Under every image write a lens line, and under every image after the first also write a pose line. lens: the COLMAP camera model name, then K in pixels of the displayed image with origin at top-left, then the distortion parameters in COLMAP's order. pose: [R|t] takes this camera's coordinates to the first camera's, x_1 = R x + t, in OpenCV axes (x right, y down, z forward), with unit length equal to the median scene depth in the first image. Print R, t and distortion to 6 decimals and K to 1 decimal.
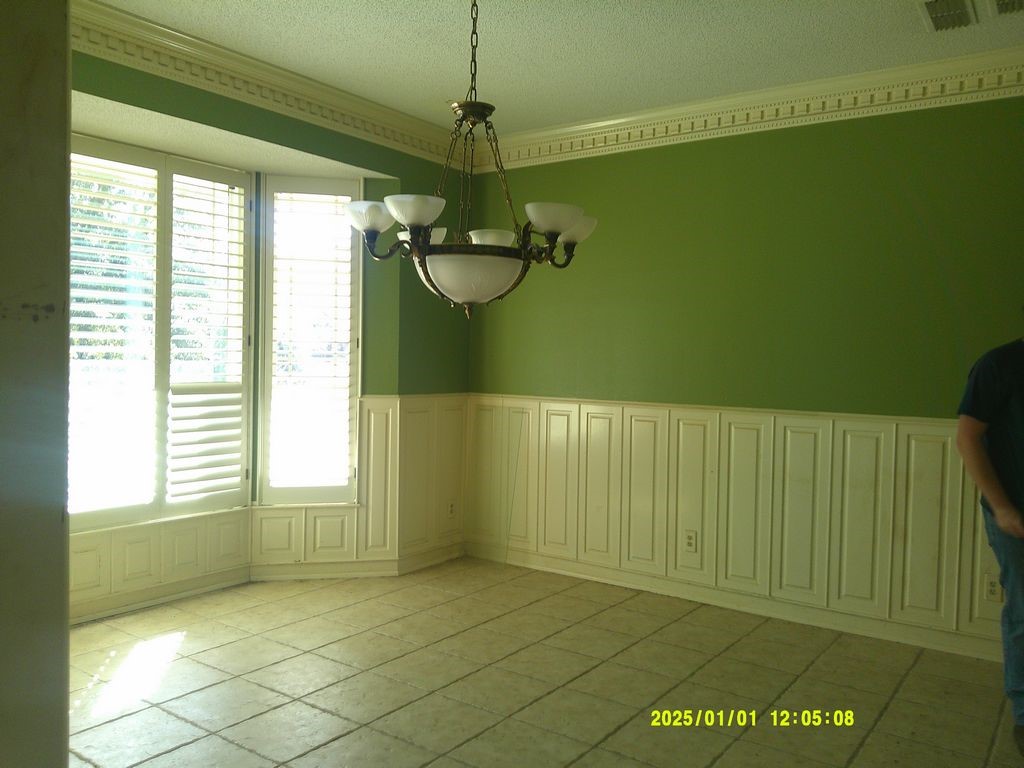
lens RADIAL K [[819.3, 0, 510.0], [0, 819.3, 381.8], [0, 0, 1]] dist [-0.005879, -0.010842]
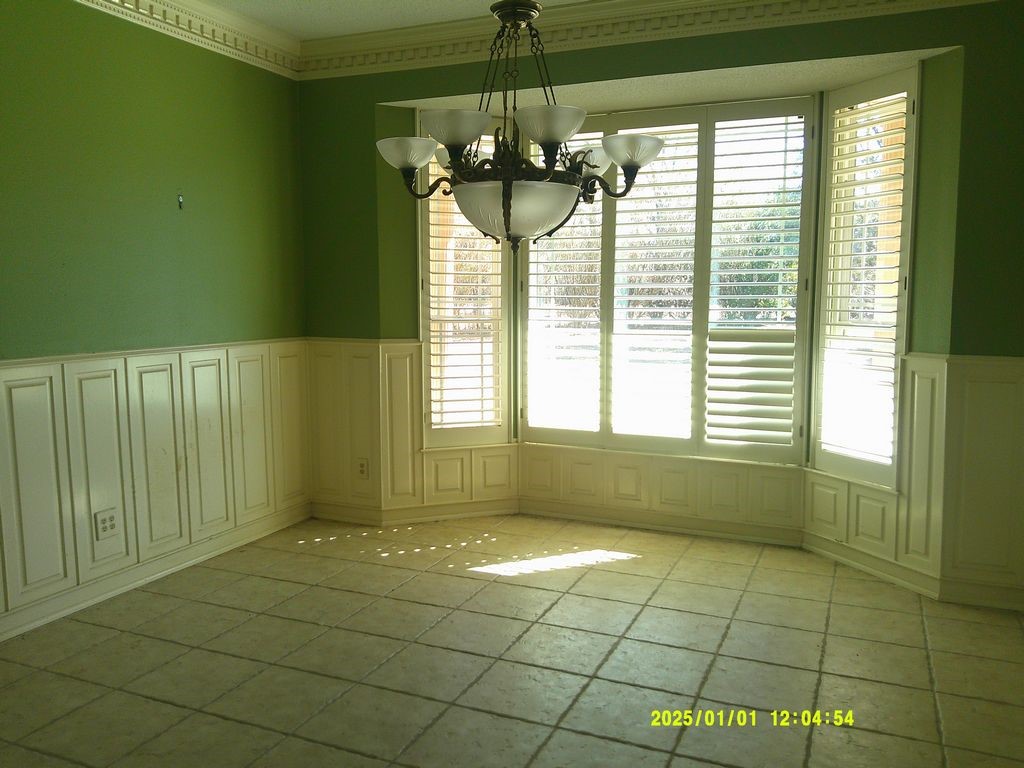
lens RADIAL K [[819.3, 0, 510.5], [0, 819.3, 385.6], [0, 0, 1]] dist [-0.005879, -0.010842]
pose [[0.207569, 0.092461, -0.973841, 0.512992], [-0.024954, 0.995699, 0.089218, -0.012303], [0.977902, 0.005782, 0.208984, 0.502535]]
